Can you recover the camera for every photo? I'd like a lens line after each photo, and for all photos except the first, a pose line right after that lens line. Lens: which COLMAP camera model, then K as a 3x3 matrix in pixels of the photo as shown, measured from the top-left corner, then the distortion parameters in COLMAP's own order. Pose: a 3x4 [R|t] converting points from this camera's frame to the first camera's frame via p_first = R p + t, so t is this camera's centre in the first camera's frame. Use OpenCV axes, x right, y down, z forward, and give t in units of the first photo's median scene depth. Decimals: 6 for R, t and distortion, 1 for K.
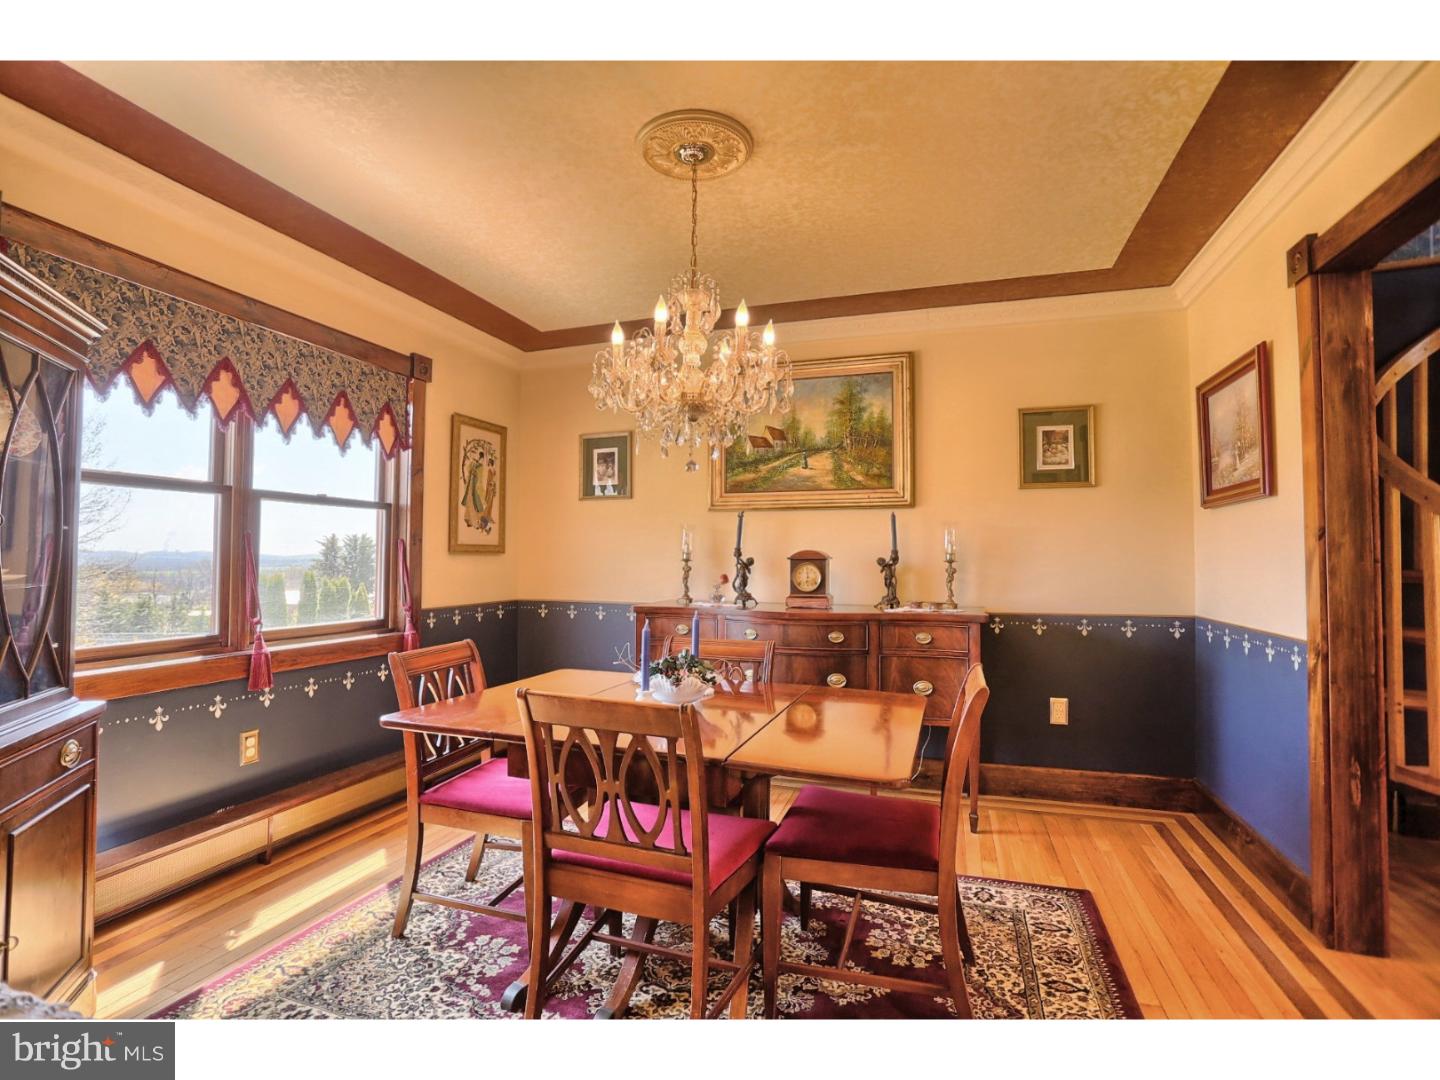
lens RADIAL K [[711.6, 0, 709.7], [0, 711.6, 534.8], [0, 0, 1]] dist [-0.047322, 0.012562]
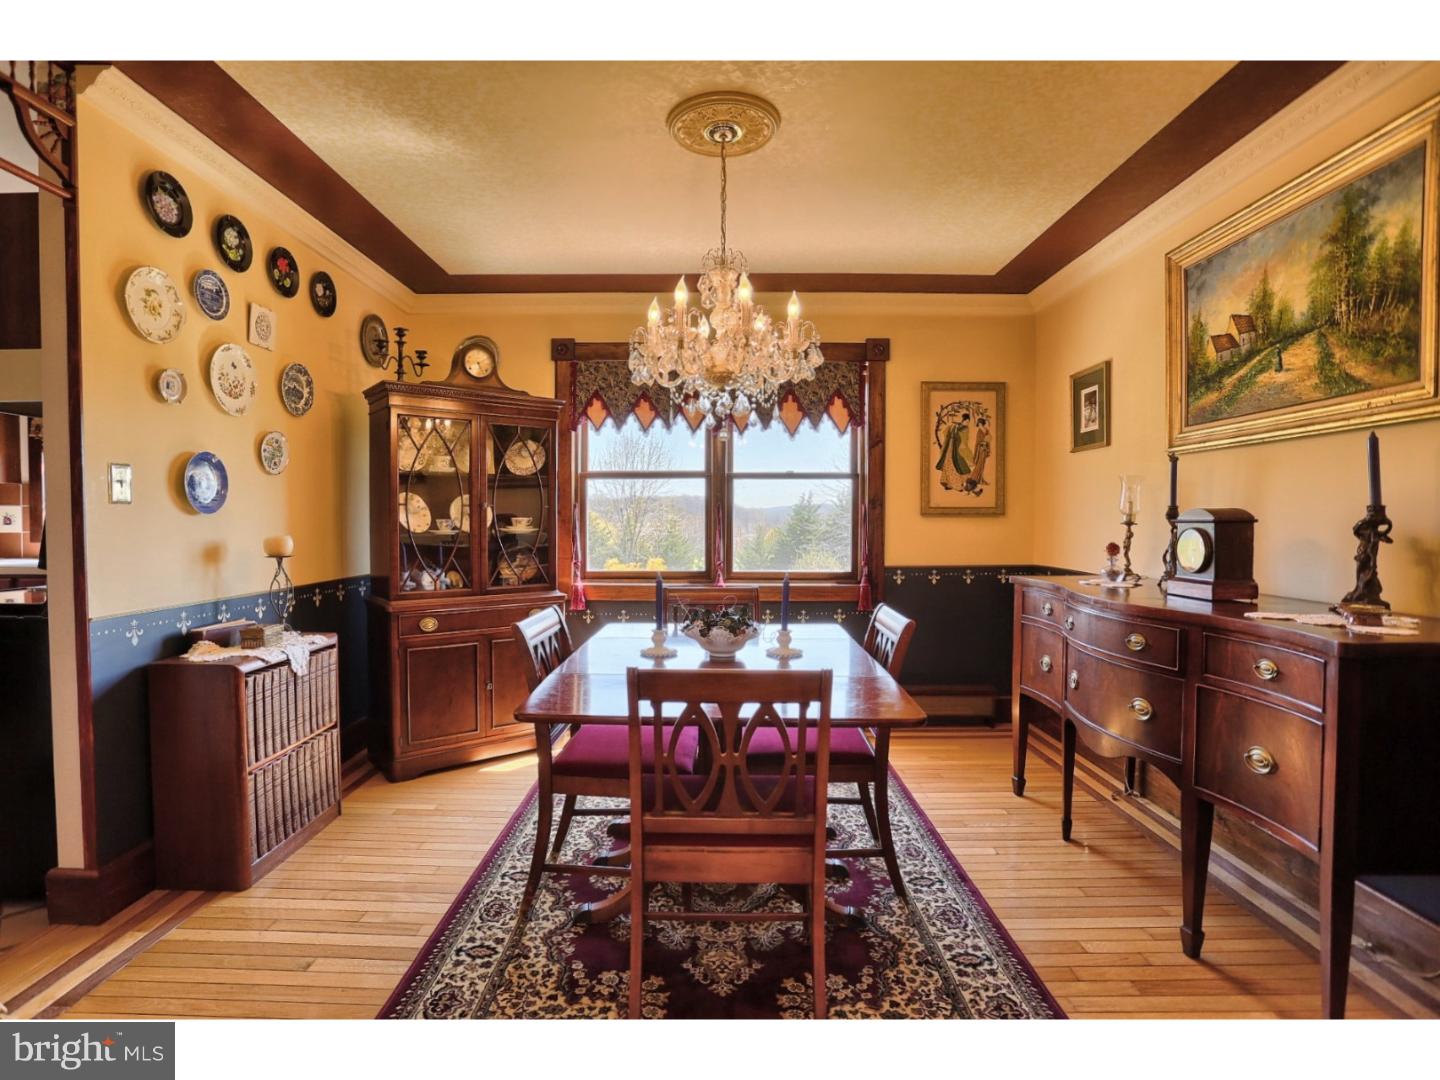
lens RADIAL K [[711.6, 0, 696.0], [0, 711.6, 541.8], [0, 0, 1]] dist [-0.047322, 0.012562]
pose [[0.303567, 0.029777, -0.952345, 0.543171], [0.028406, 0.998784, 0.040284, 0.012456], [0.952386, -0.039281, 0.302353, 0.353829]]
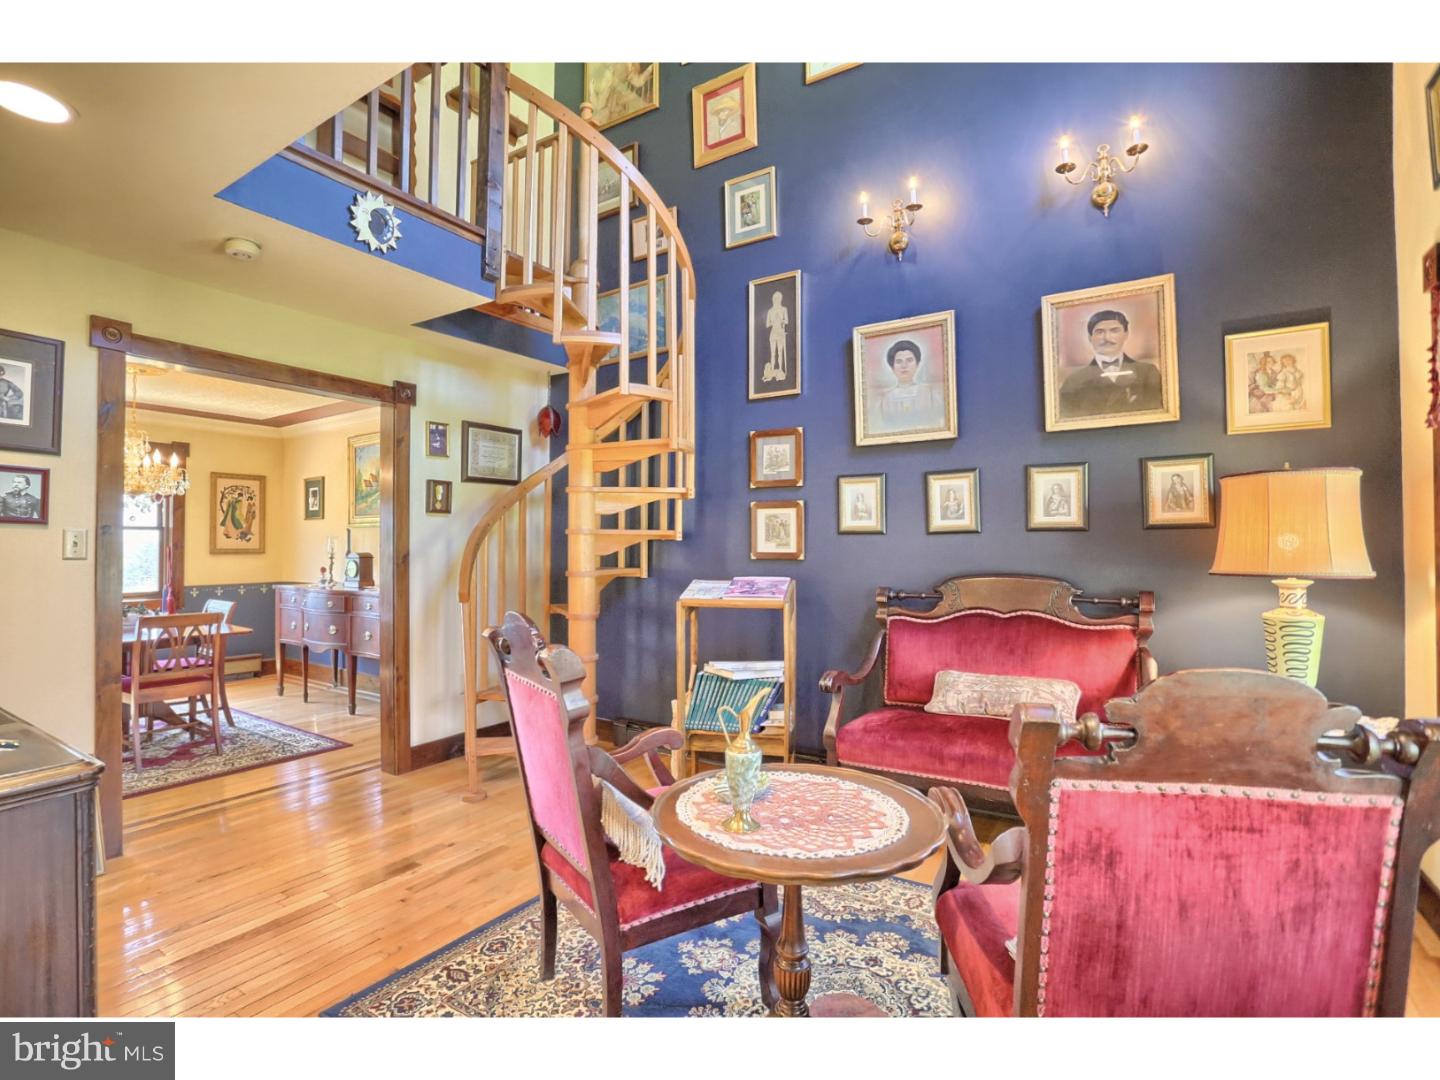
lens RADIAL K [[711.6, 0, 717.5], [0, 711.6, 532.2], [0, 0, 1]] dist [-0.047322, 0.012562]
pose [[0.971031, -0.008766, -0.238794, 1.230737], [0.011500, 0.999883, 0.010055, -0.030027], [0.238678, -0.012510, 0.971018, -0.346918]]
